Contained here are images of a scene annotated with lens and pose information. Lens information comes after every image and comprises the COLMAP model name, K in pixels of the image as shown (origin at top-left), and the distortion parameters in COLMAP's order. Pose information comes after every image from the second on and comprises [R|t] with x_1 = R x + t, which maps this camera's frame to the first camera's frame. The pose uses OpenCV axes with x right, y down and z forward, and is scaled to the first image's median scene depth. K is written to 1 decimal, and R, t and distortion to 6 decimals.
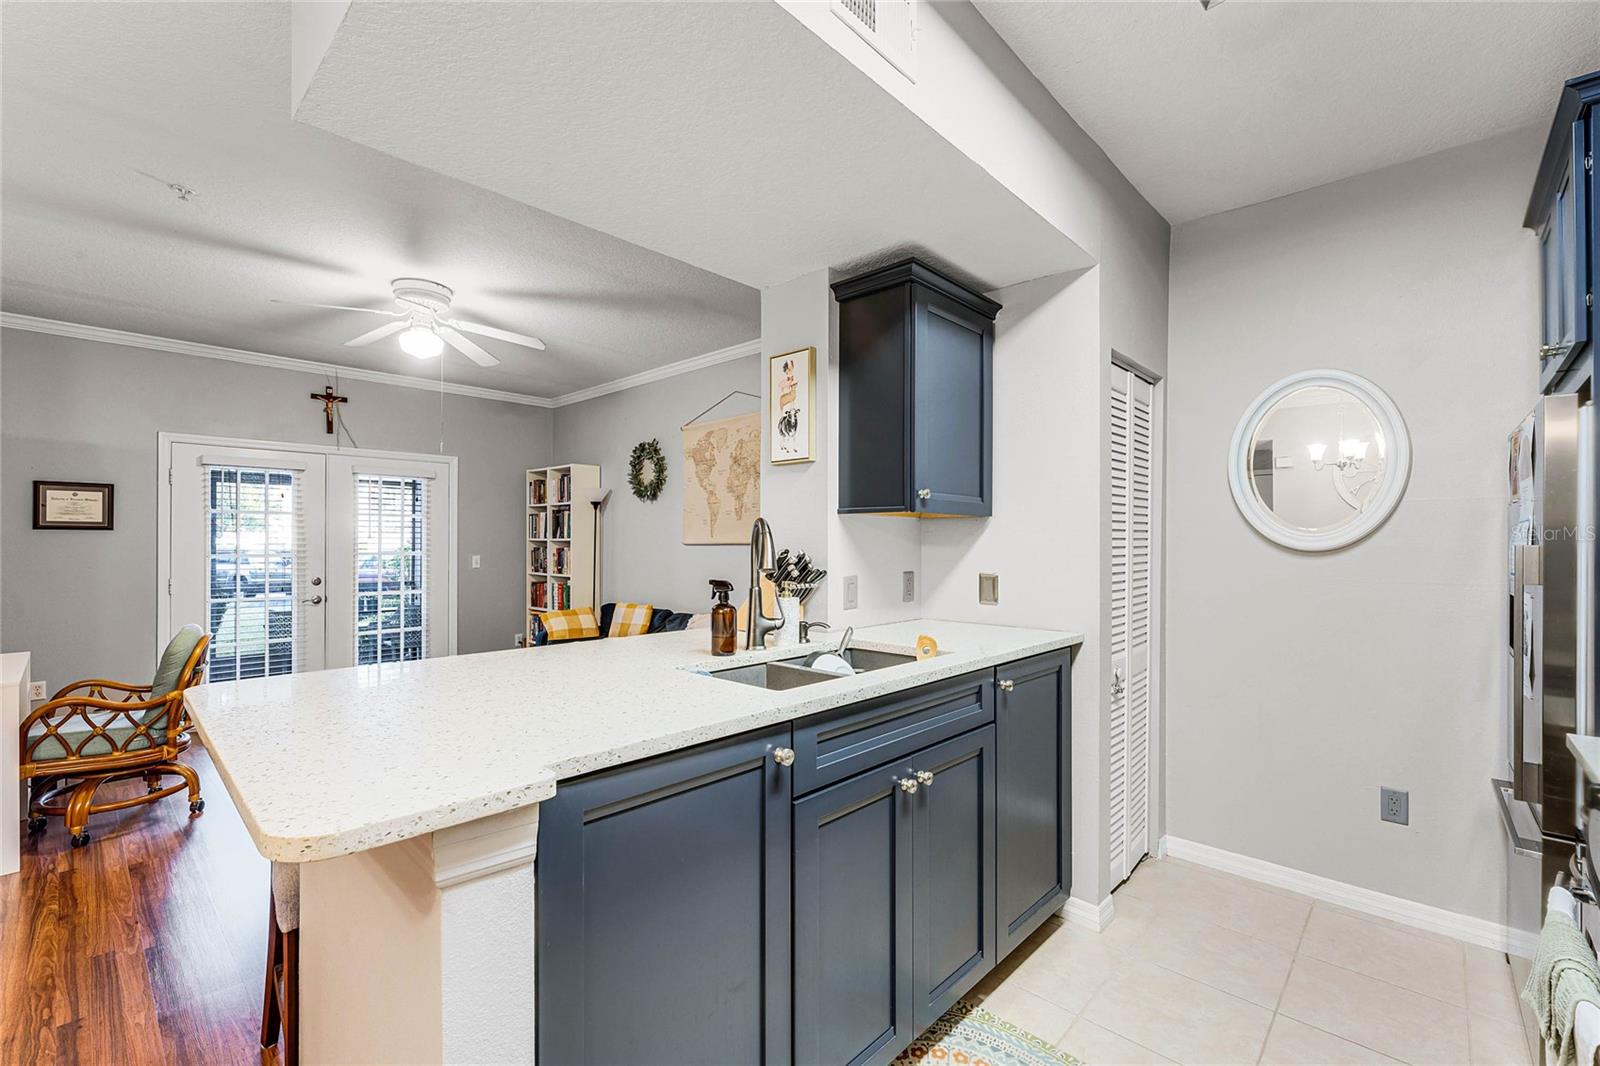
lens RADIAL K [[683.6, 0, 803.1], [0, 683.6, 544.9], [0, 0, 1]] dist [0.005100, 0.001337]
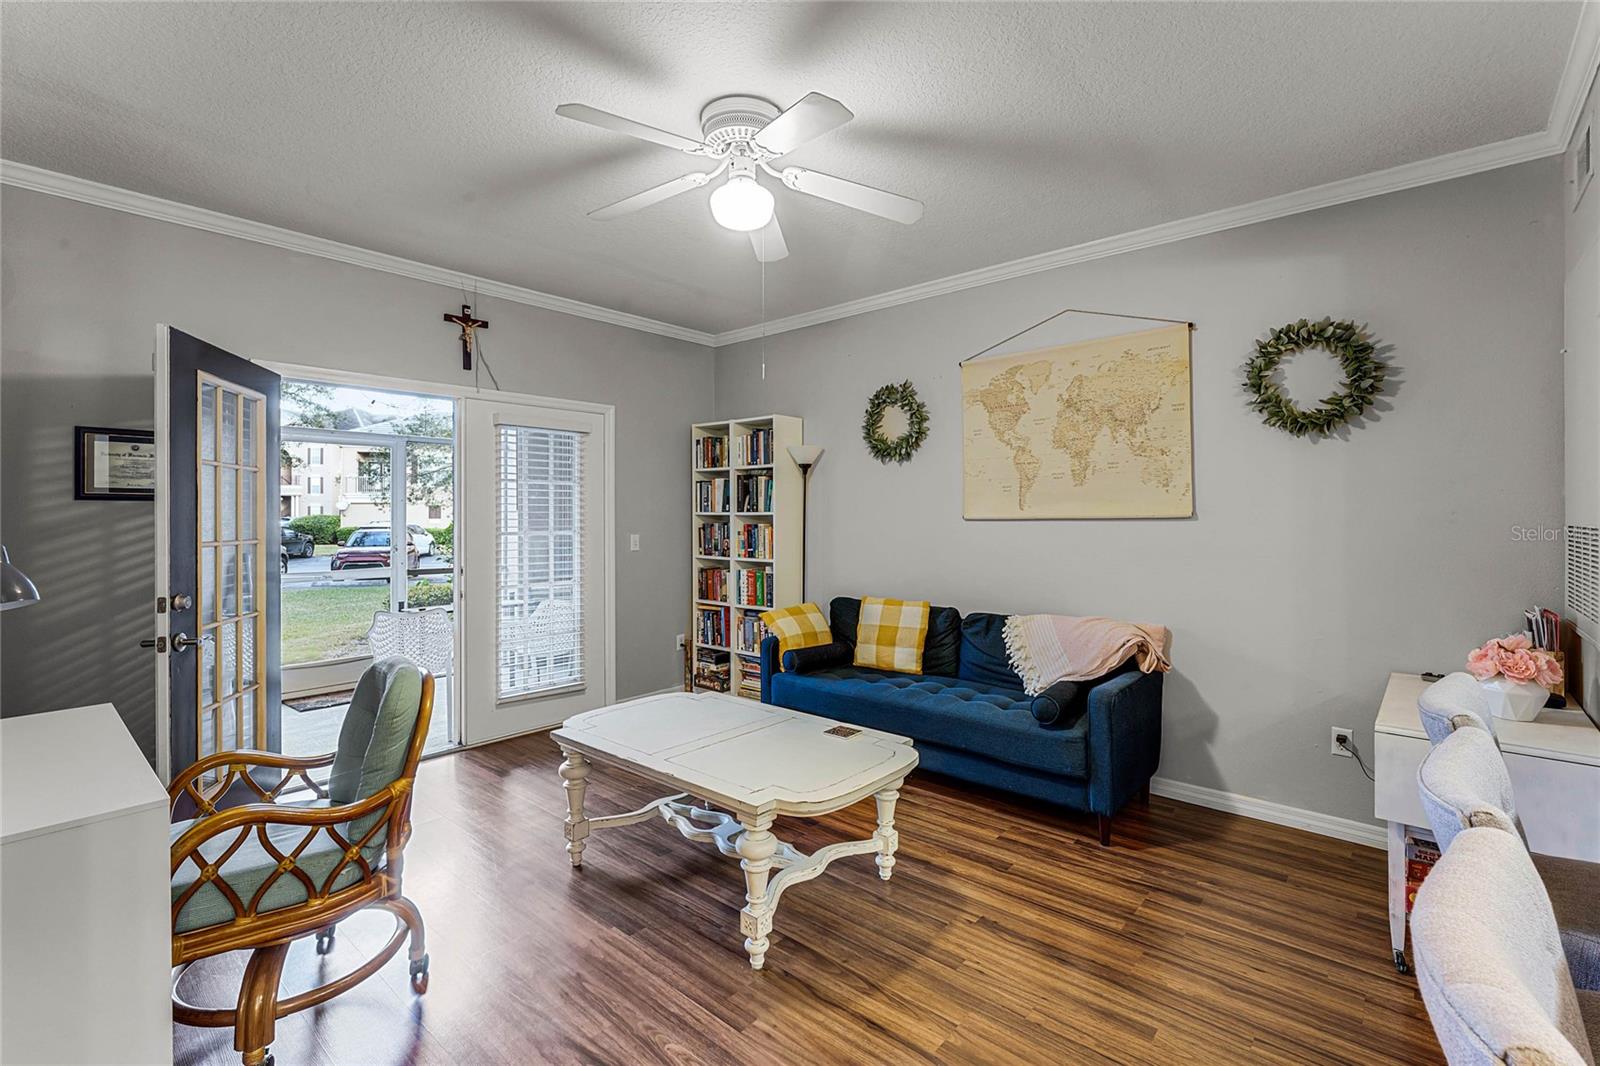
lens RADIAL K [[683.6, 0, 797.3], [0, 683.6, 519.1], [0, 0, 1]] dist [0.005100, 0.001337]
pose [[0.998892, -0.002880, 0.046981, -0.372187], [0.002795, 0.999994, 0.001869, -0.003042], [-0.046986, -0.001736, 0.998894, 0.251737]]
